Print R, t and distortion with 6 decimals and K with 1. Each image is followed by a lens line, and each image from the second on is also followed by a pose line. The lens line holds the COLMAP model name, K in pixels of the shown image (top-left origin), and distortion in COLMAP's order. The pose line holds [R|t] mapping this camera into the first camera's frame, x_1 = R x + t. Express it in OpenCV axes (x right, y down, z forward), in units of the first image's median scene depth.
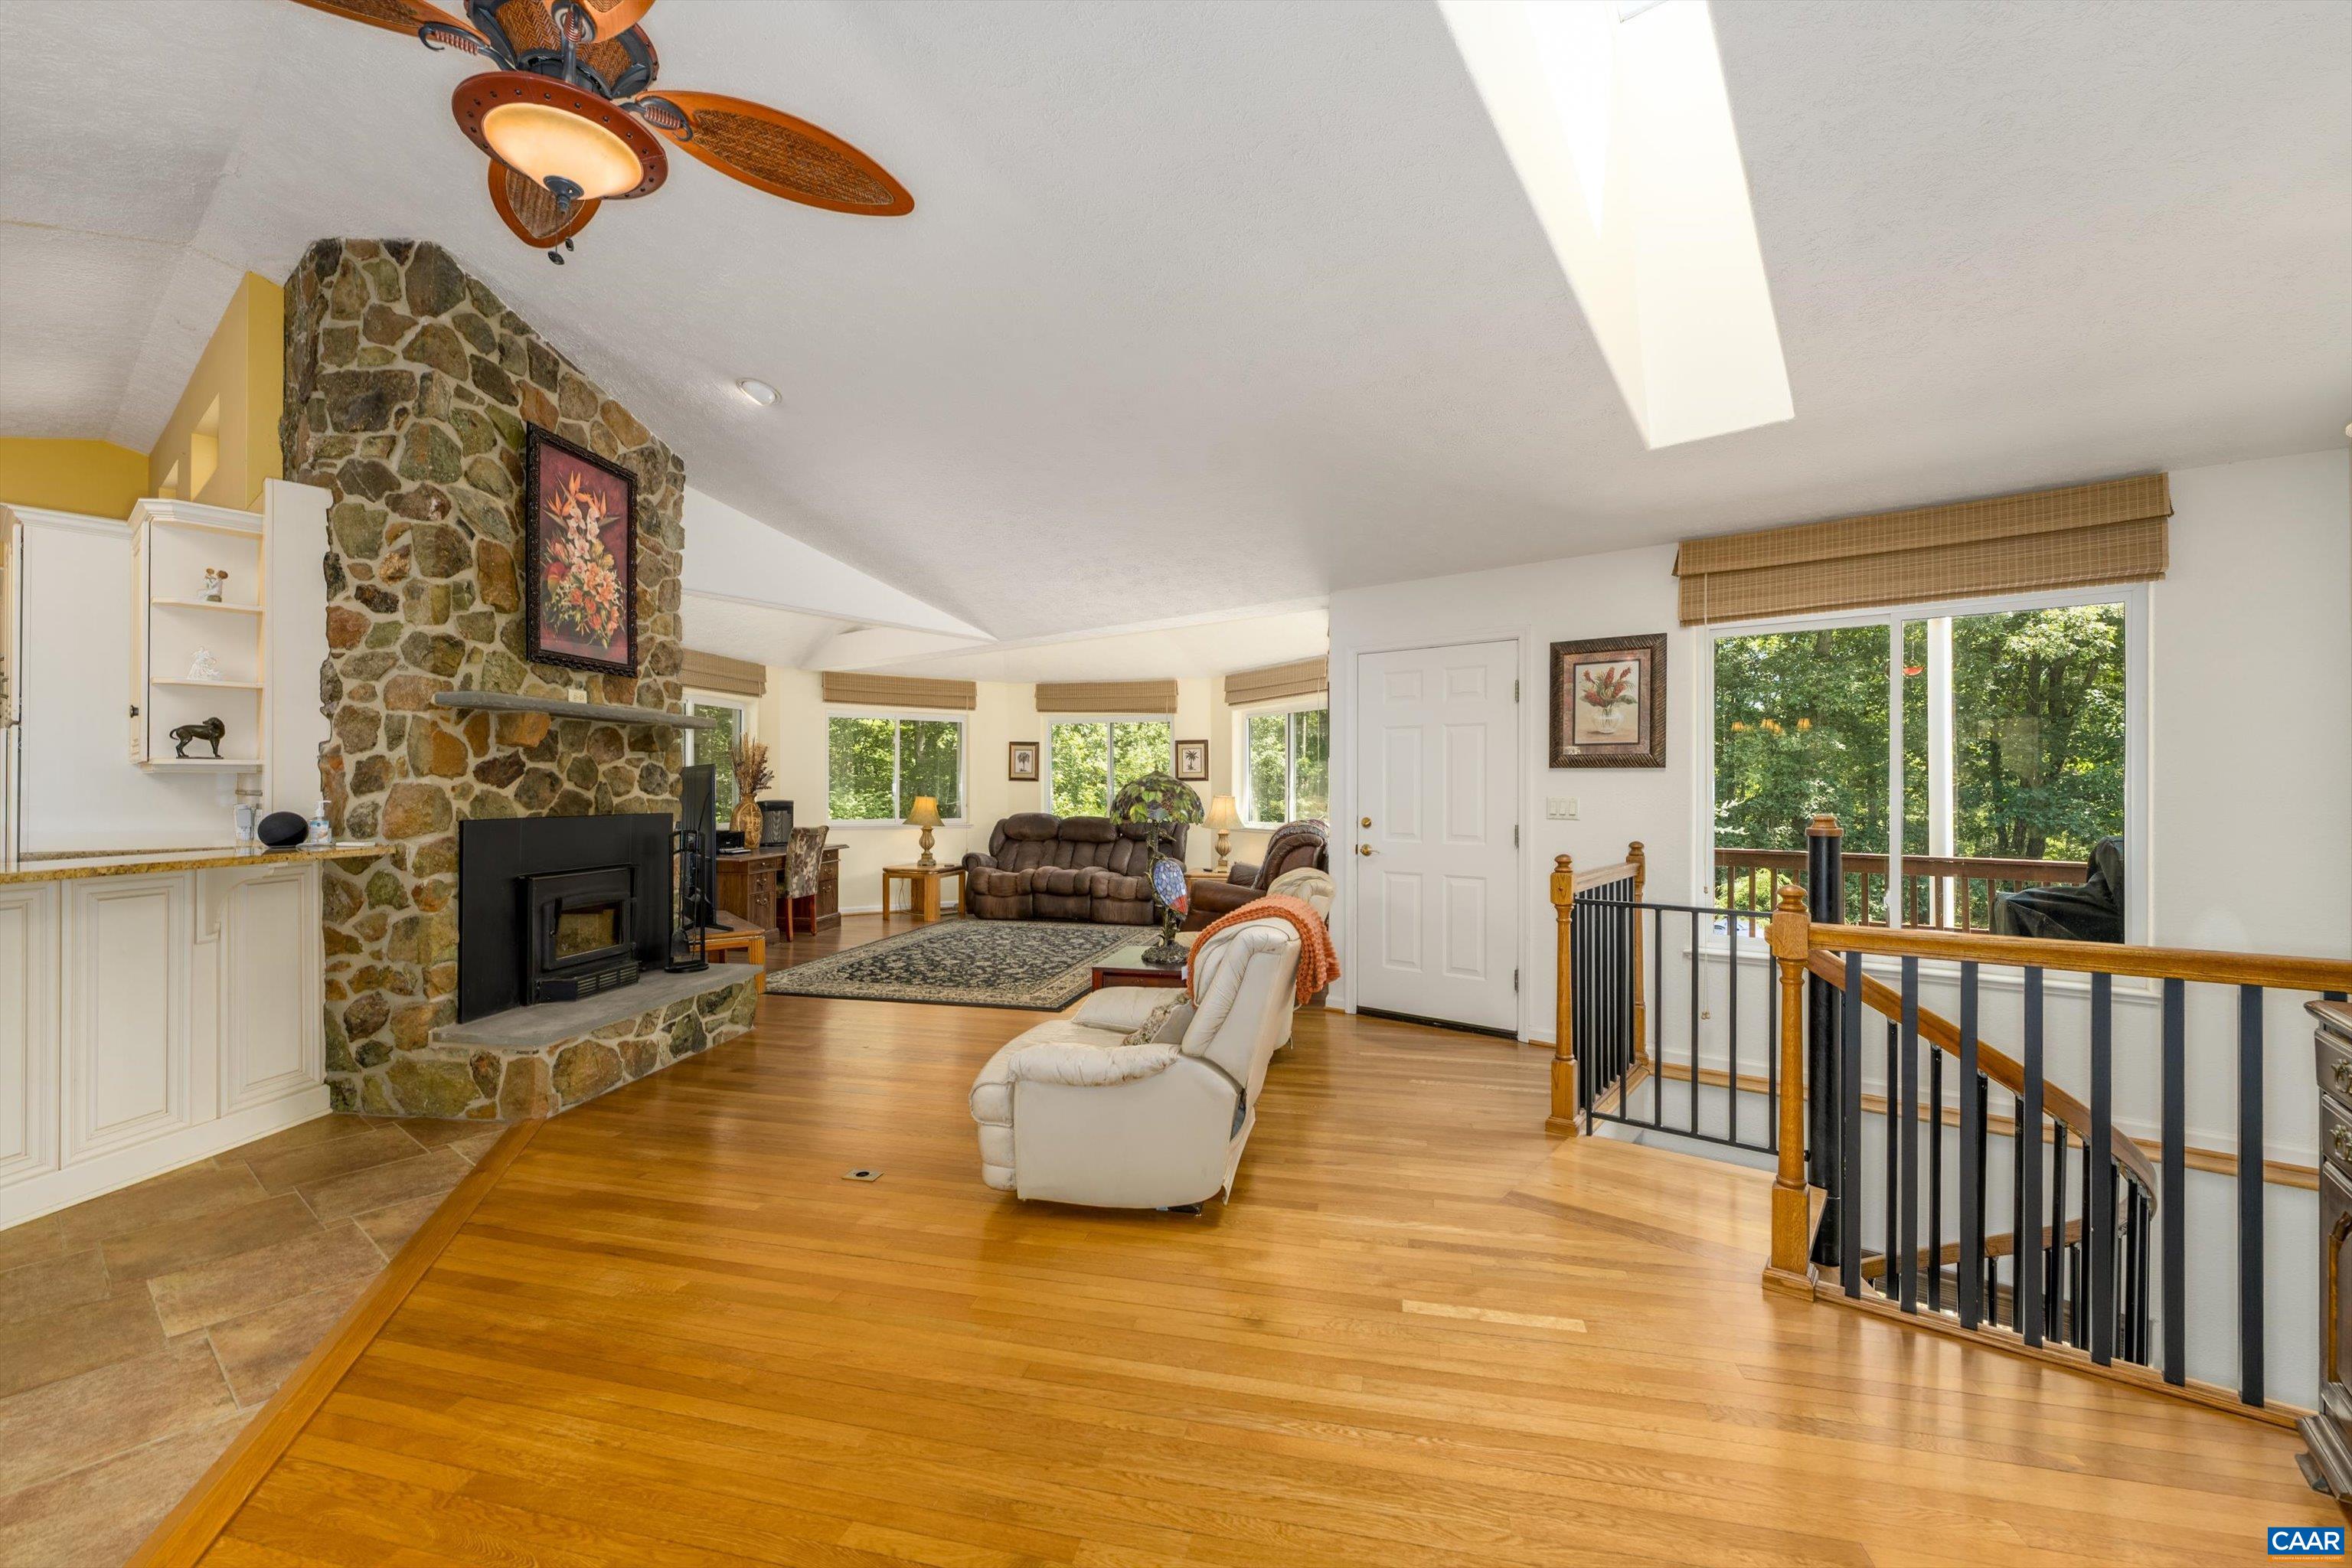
lens RADIAL K [[948.1, 0, 1158.6], [0, 948.1, 780.3], [0, 0, 1]] dist [-0.000104, -0.000448]
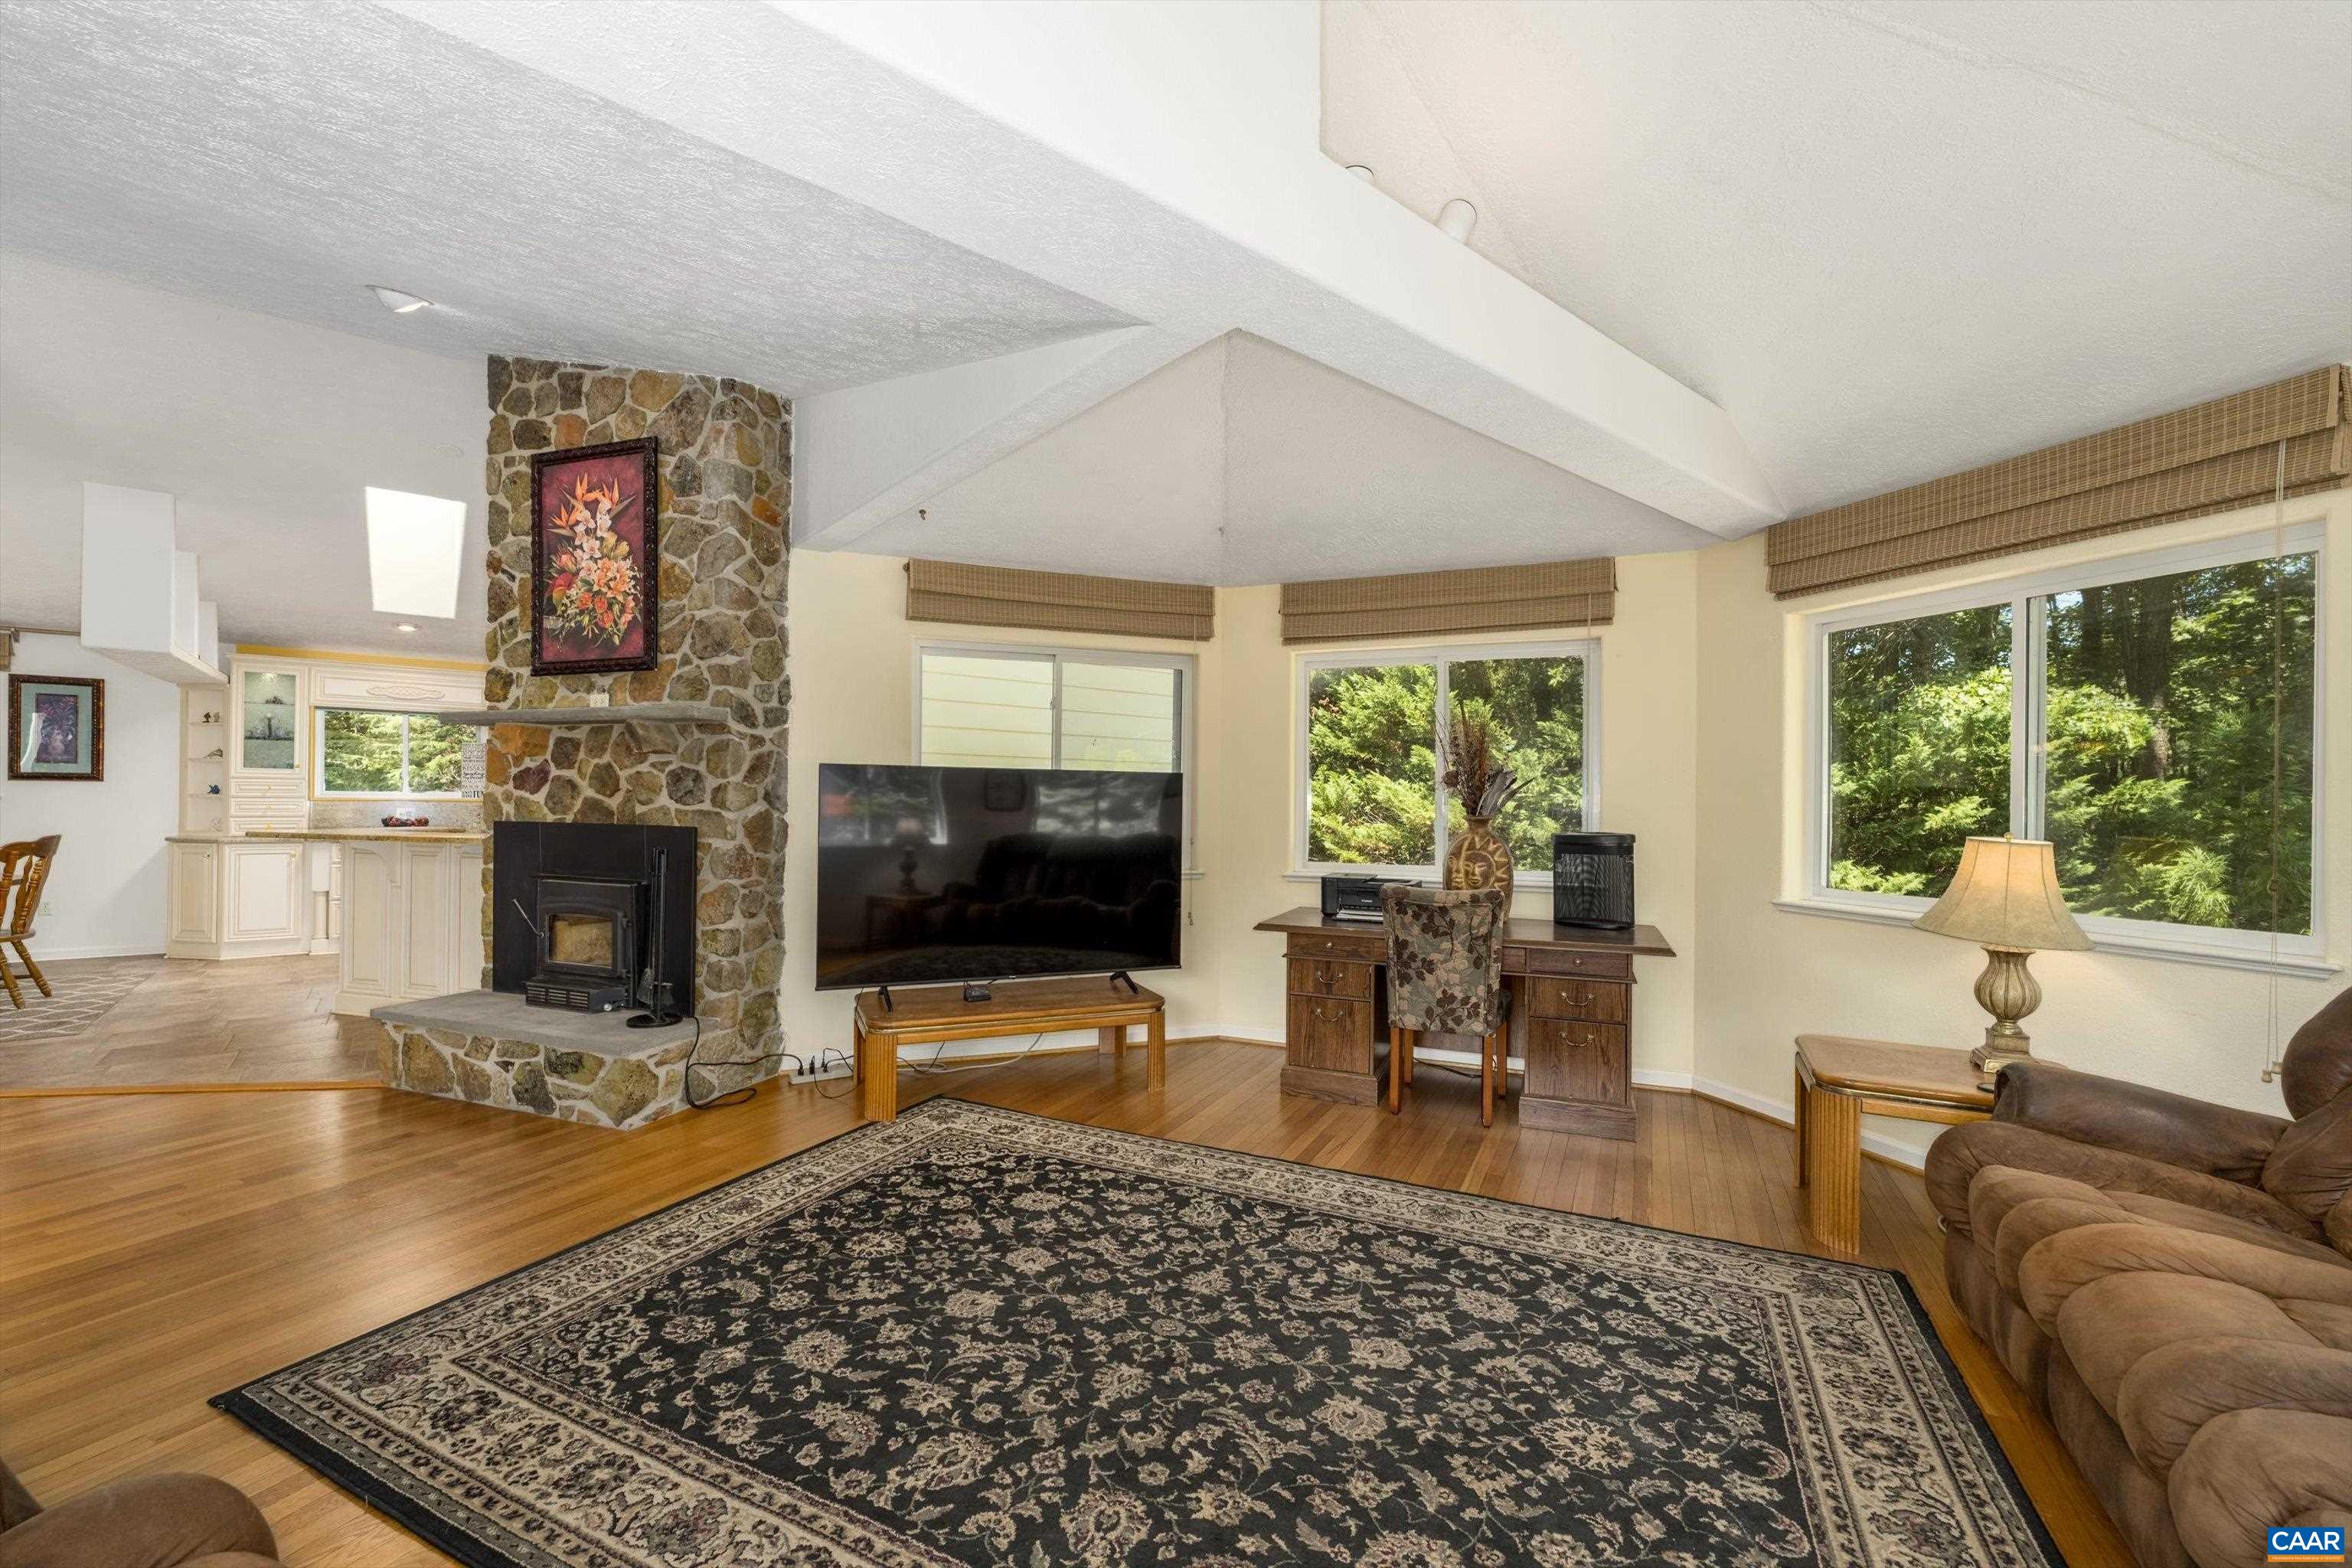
lens RADIAL K [[948.1, 0, 1172.8], [0, 948.1, 796.7], [0, 0, 1]] dist [-0.000104, -0.000448]
pose [[-0.203891, -0.004272, -0.978984, 0.236368], [-0.003573, 0.999987, -0.003620, 0.012076], [0.978987, 0.002760, -0.203904, 1.893418]]
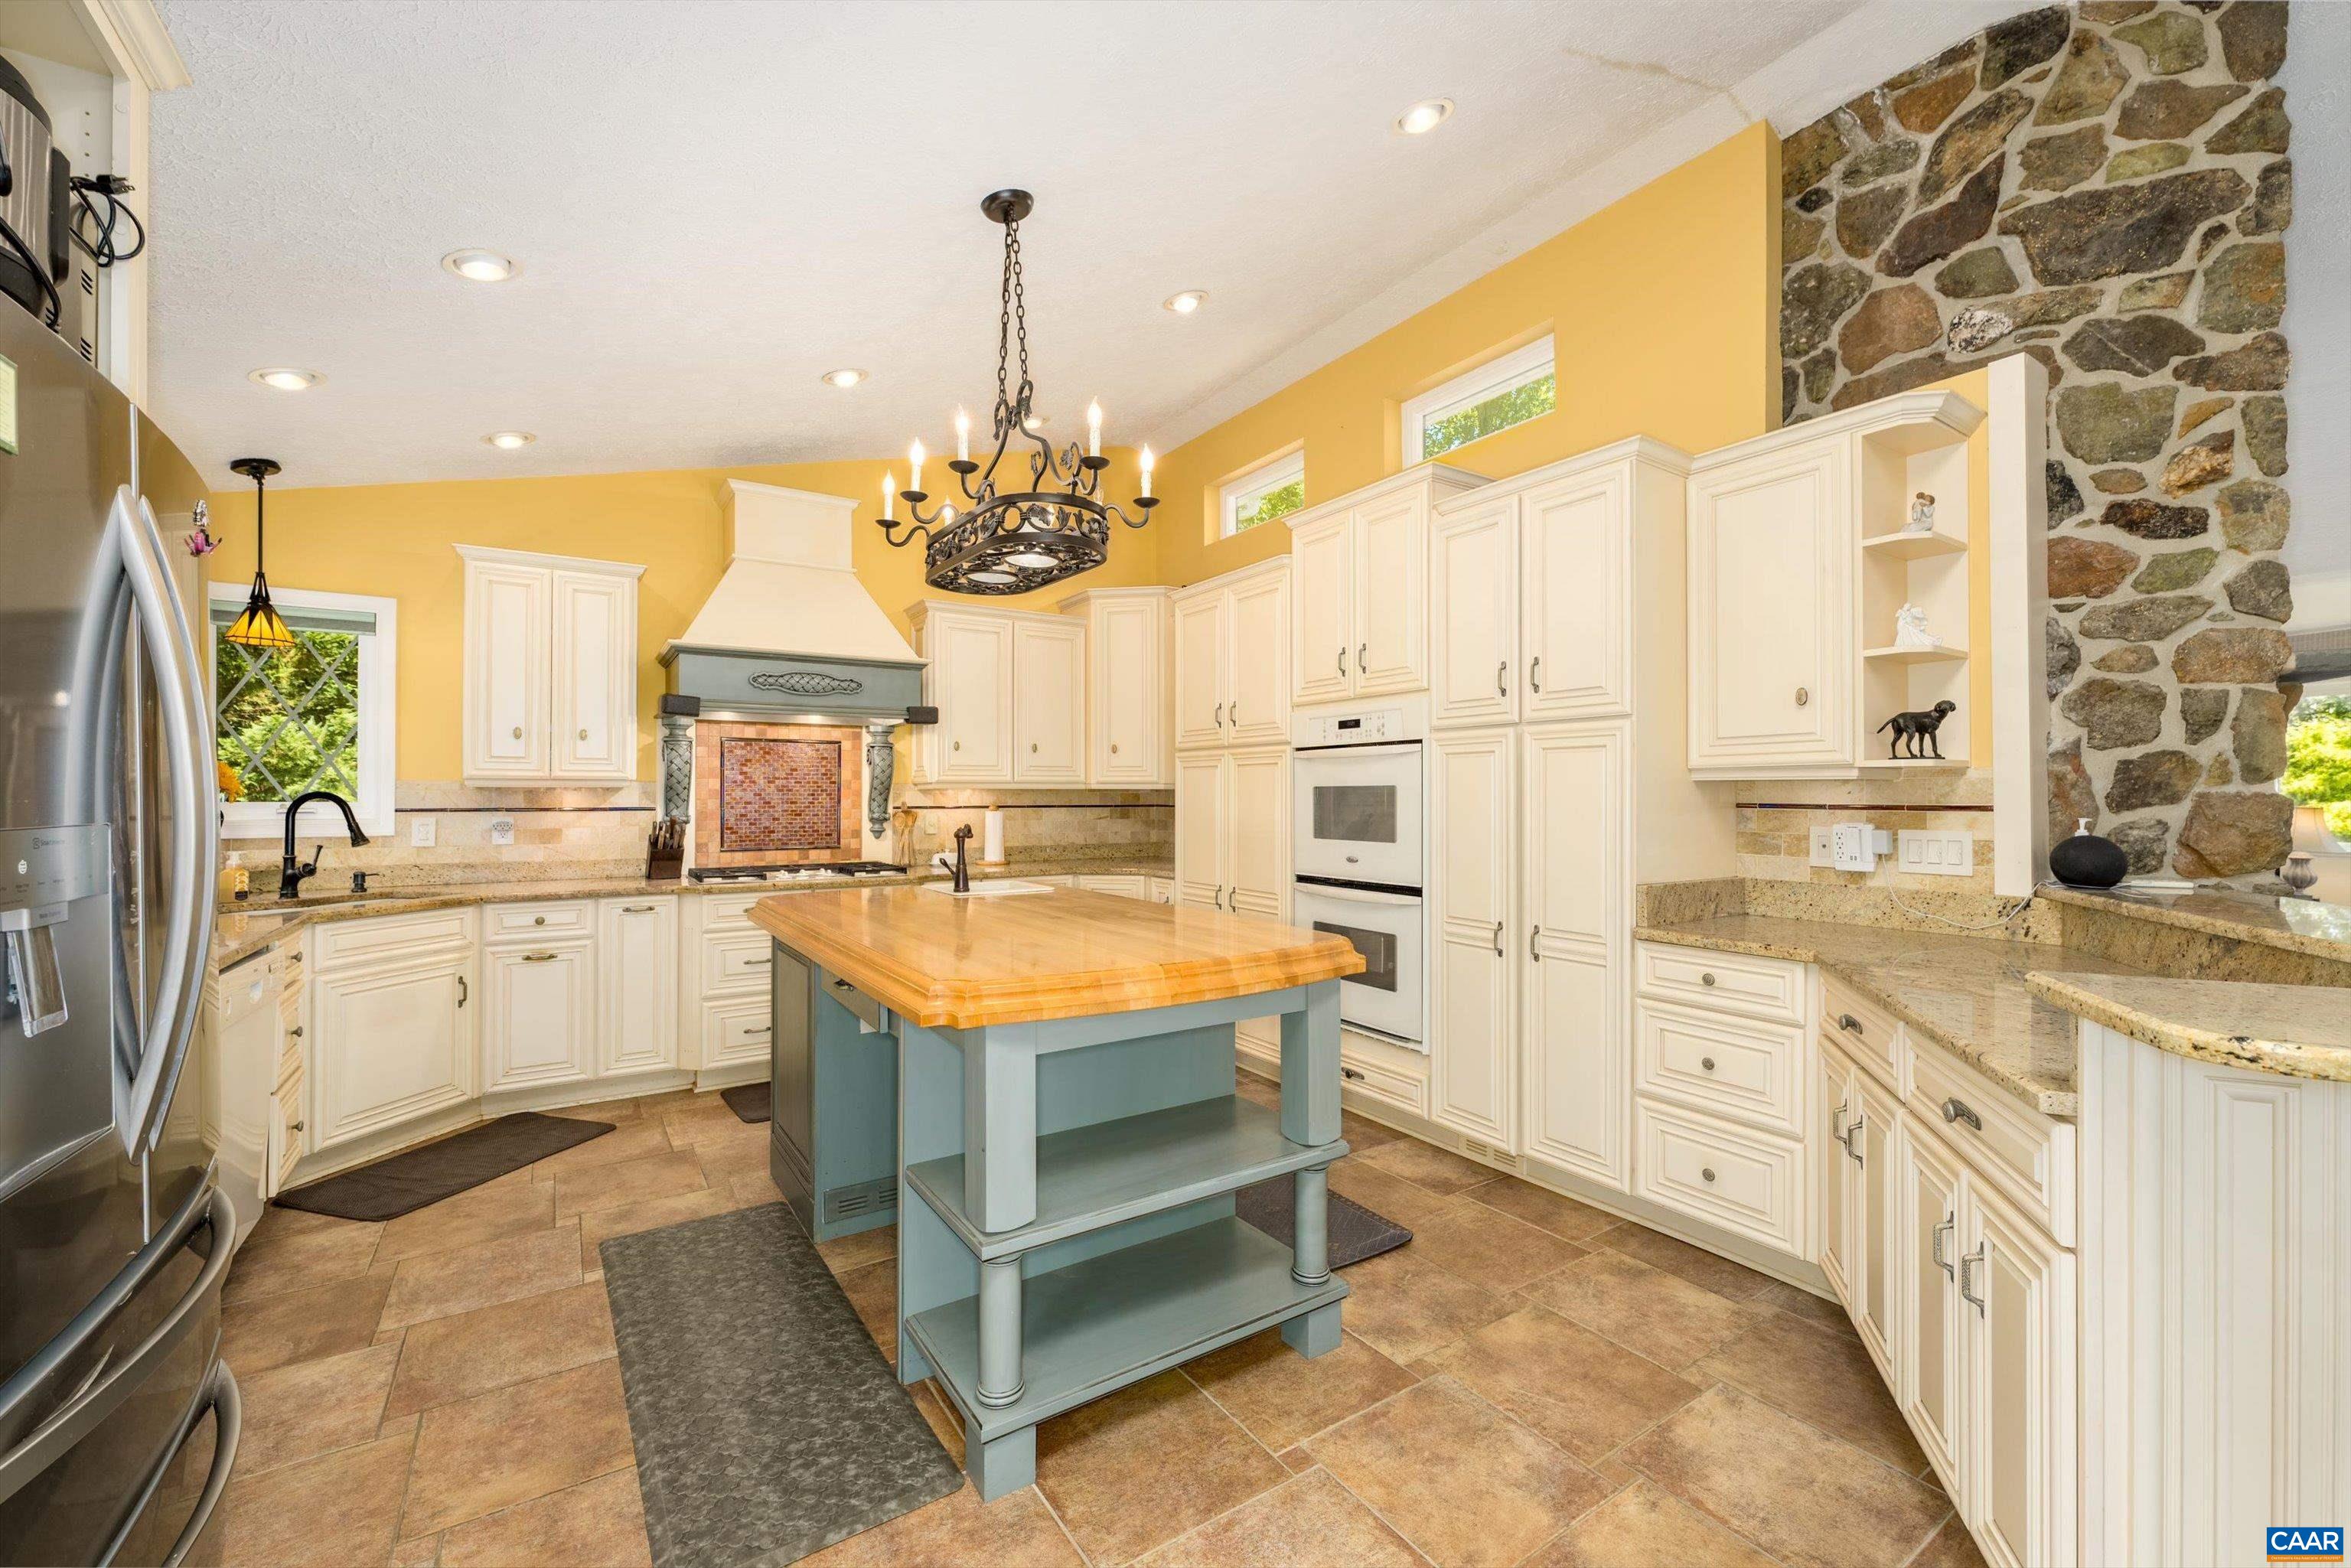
lens RADIAL K [[947.7, 0, 1172.2], [0, 947.7, 787.5], [0, 0, 1]] dist [-0.000104, -0.000448]
pose [[0.949692, -0.005080, -0.313144, -1.143960], [0.004635, 0.999987, -0.002166, -0.002338], [0.313151, 0.000606, 0.949703, 0.129269]]
